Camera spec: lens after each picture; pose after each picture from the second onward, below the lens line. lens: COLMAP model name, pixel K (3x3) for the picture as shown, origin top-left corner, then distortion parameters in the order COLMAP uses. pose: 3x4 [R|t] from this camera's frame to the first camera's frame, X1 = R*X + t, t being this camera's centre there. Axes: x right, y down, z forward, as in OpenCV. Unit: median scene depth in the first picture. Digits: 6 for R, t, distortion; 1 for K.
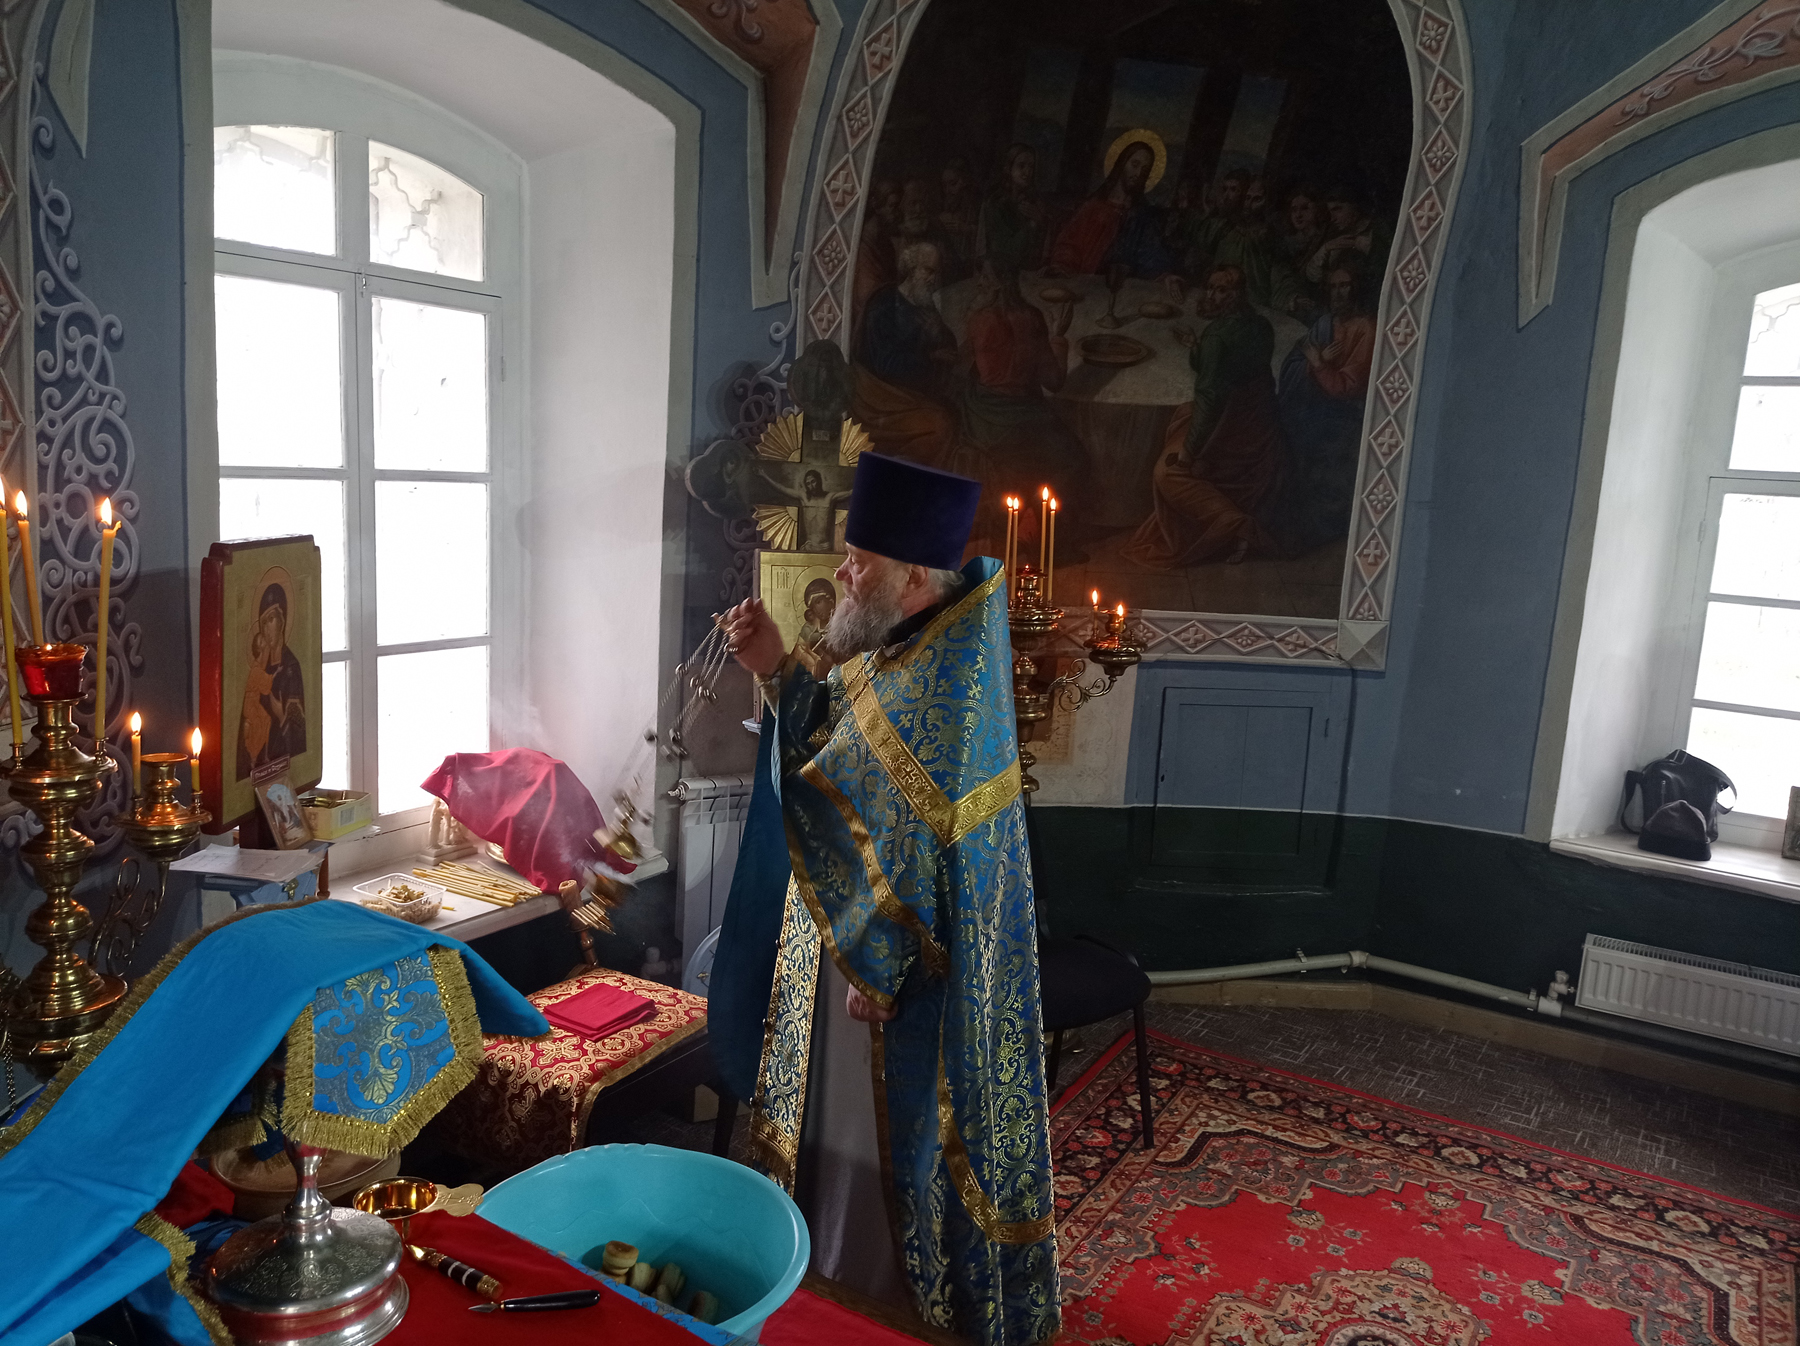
lens RADIAL K [[1354.7, 0, 895.4], [0, 1354.7, 673.0], [0, 0, 1]] dist [0.068685, -0.086032]
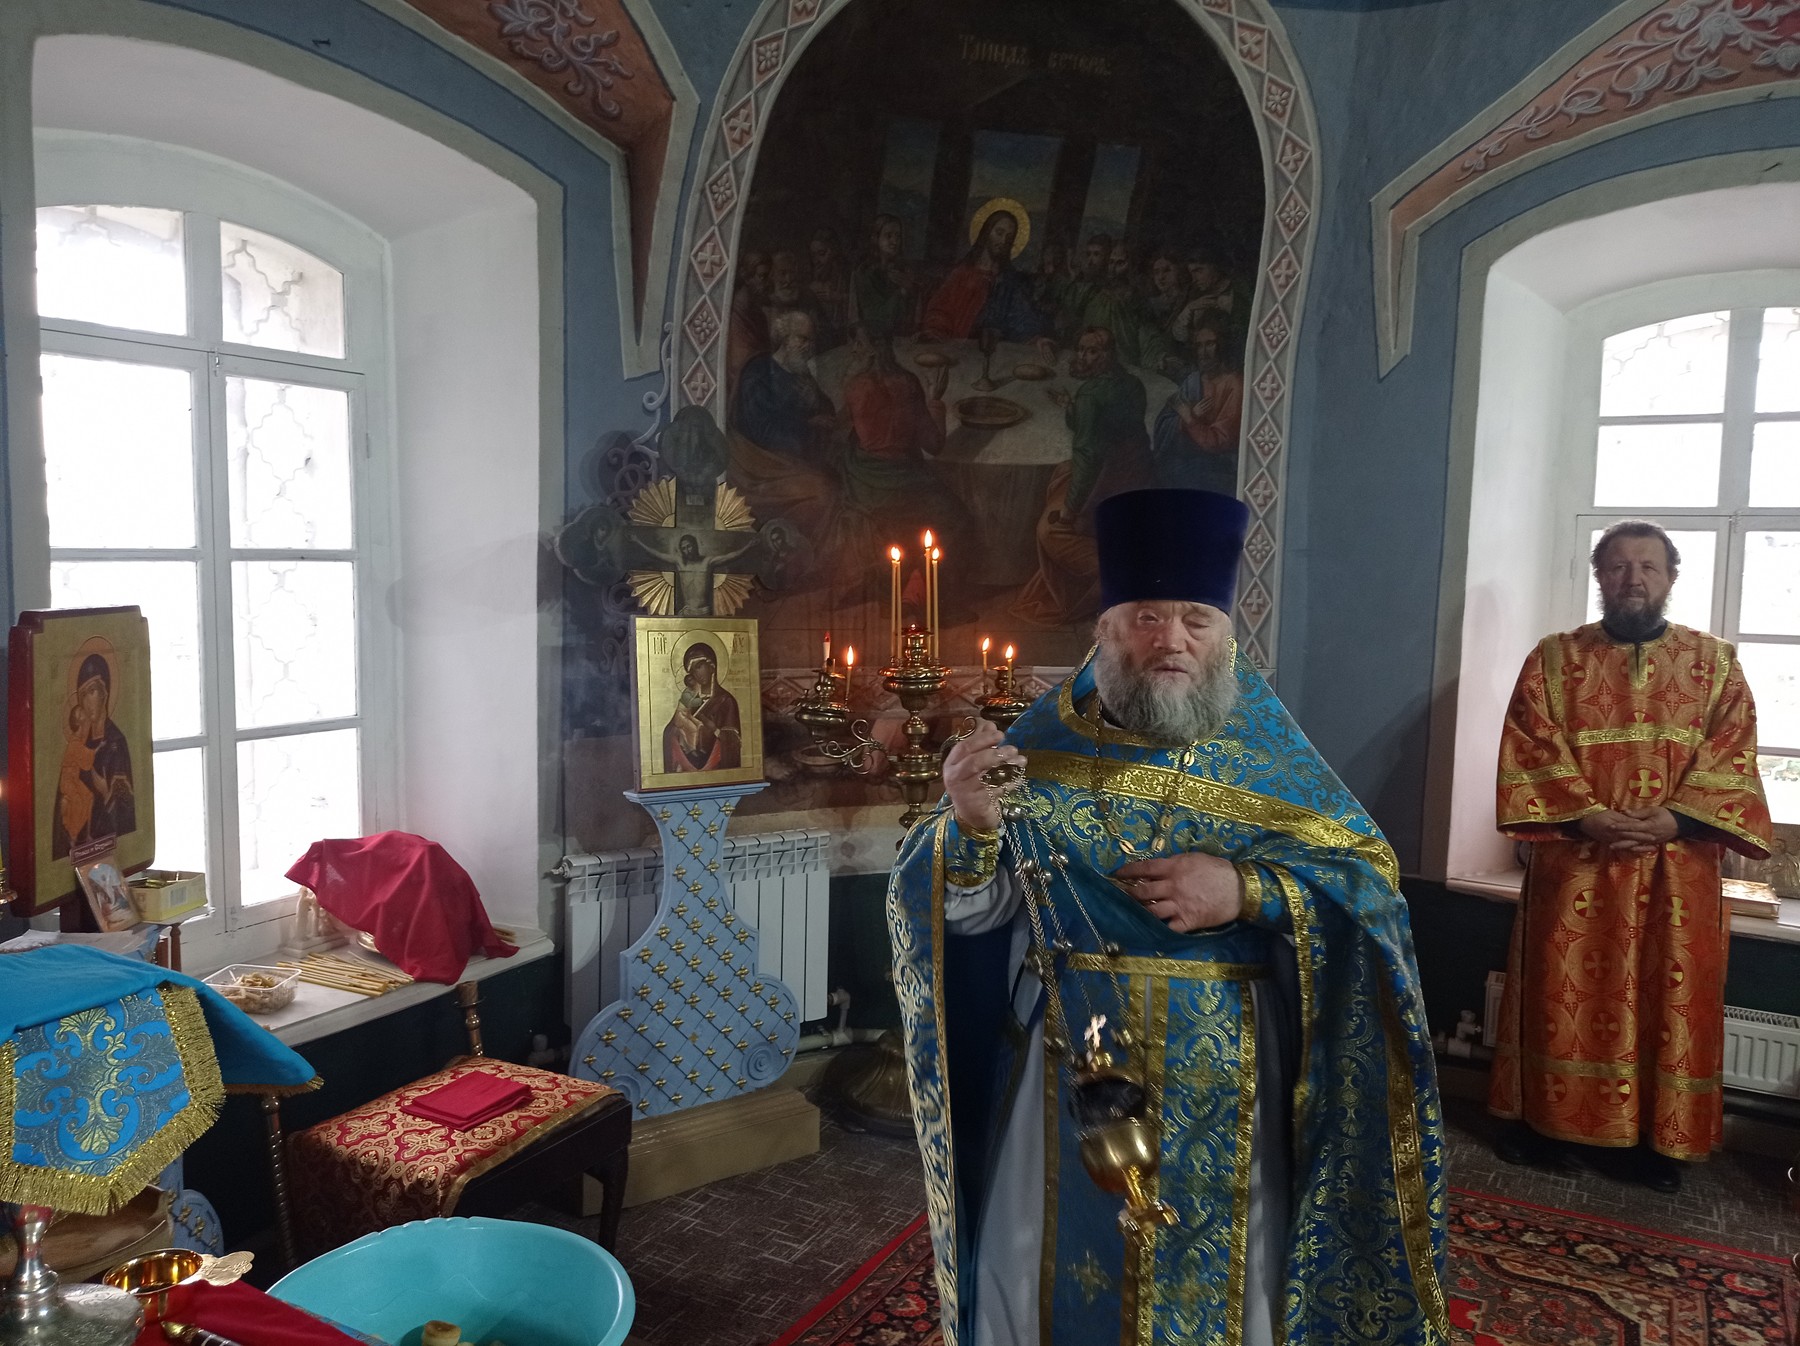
lens RADIAL K [[1354.7, 0, 893.4], [0, 1354.7, 670.0], [0, 0, 1]] dist [0.068685, -0.086032]
pose [[0.997978, -0.040962, 0.048610, 0.032181], [0.044158, 0.996802, -0.066608, 0.019114], [-0.045727, 0.068620, 0.996594, 0.008436]]
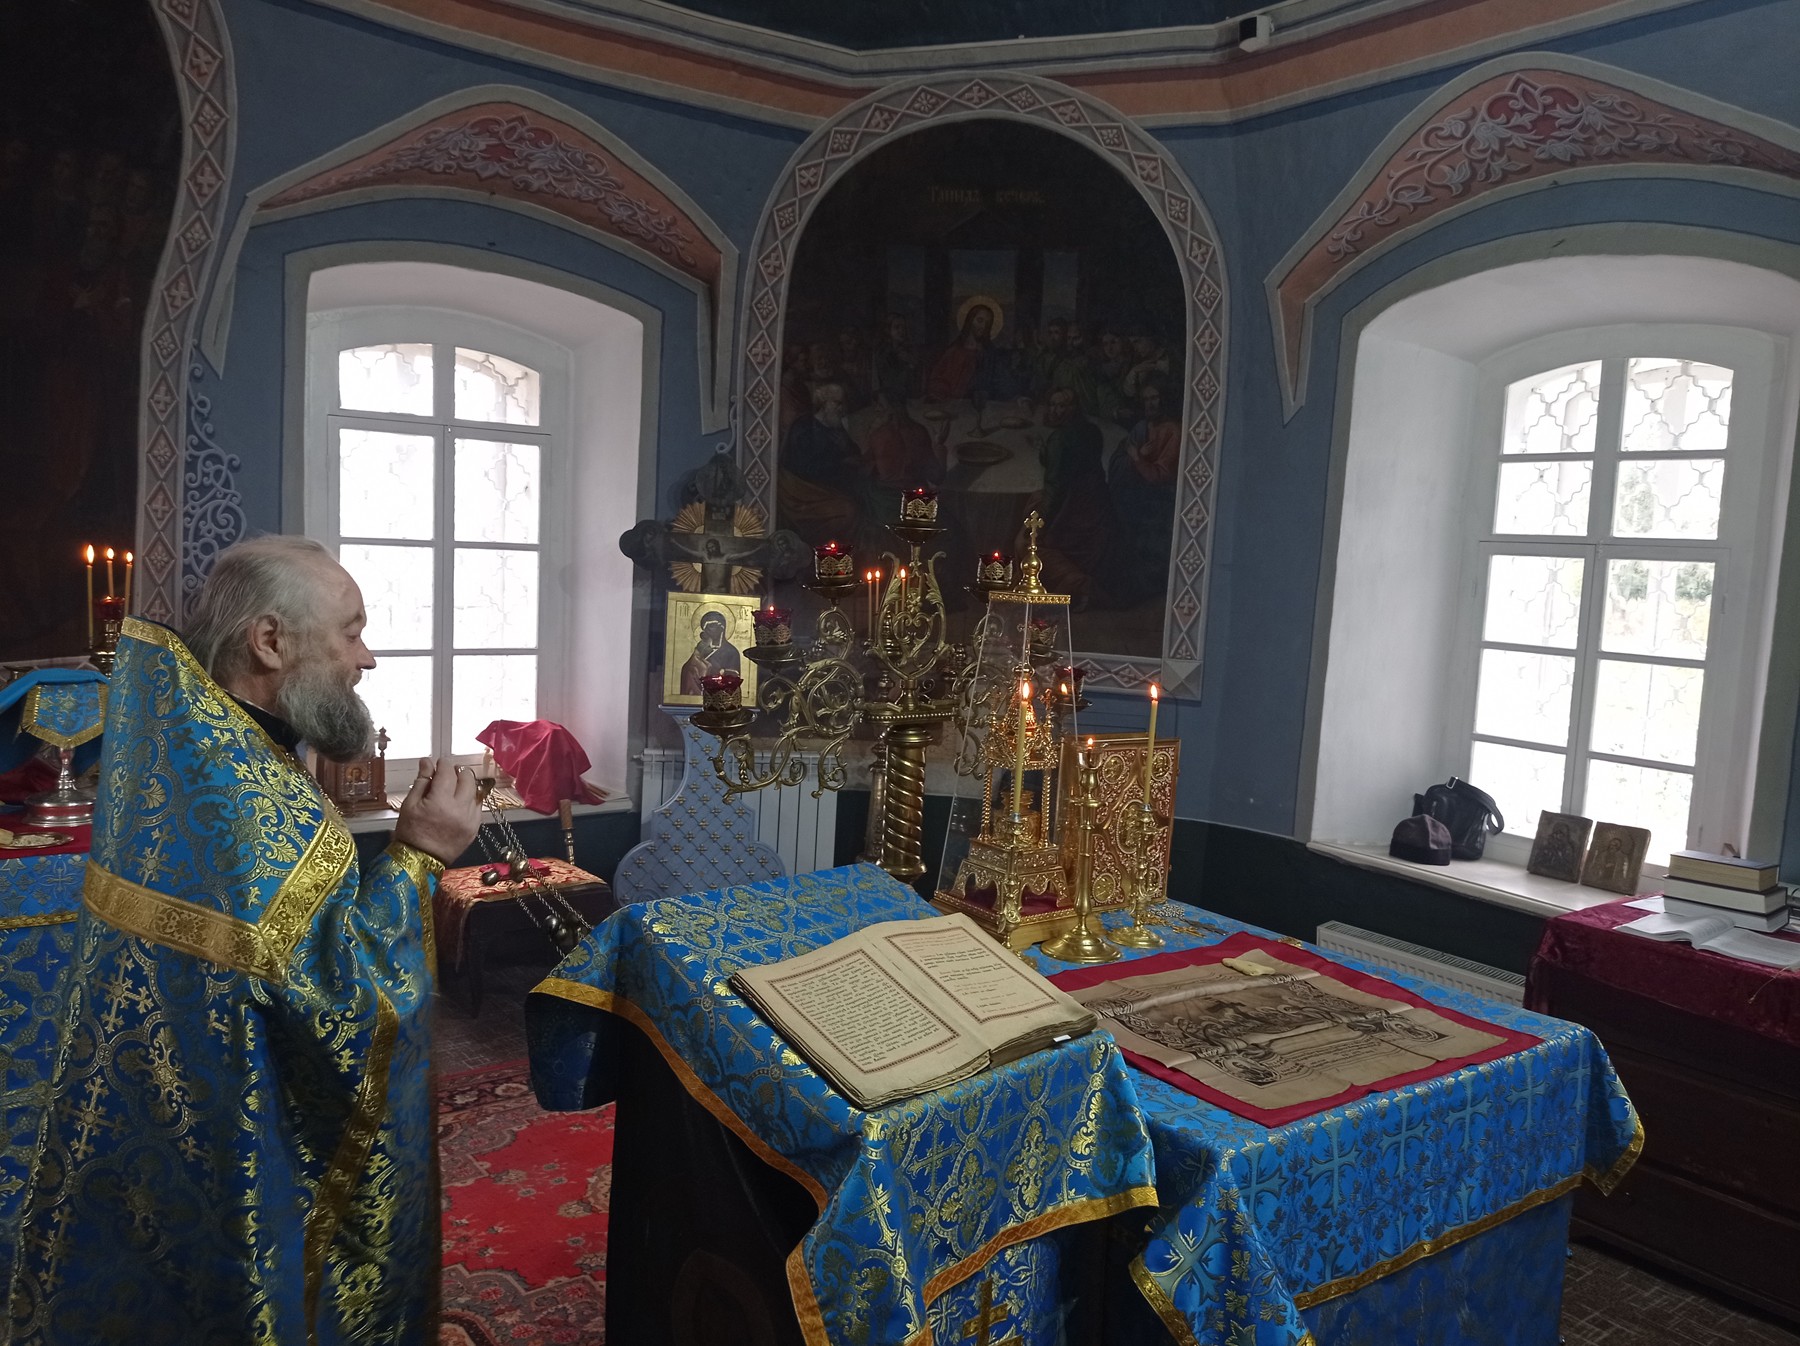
lens RADIAL K [[1354.7, 0, 891.3], [0, 1354.7, 667.0], [0, 0, 1]] dist [0.068685, -0.086032]
pose [[0.931392, 0.022142, -0.363343, 0.587474], [-0.052574, 0.995866, -0.074080, 0.080142], [0.360200, 0.088100, 0.928706, -0.268447]]
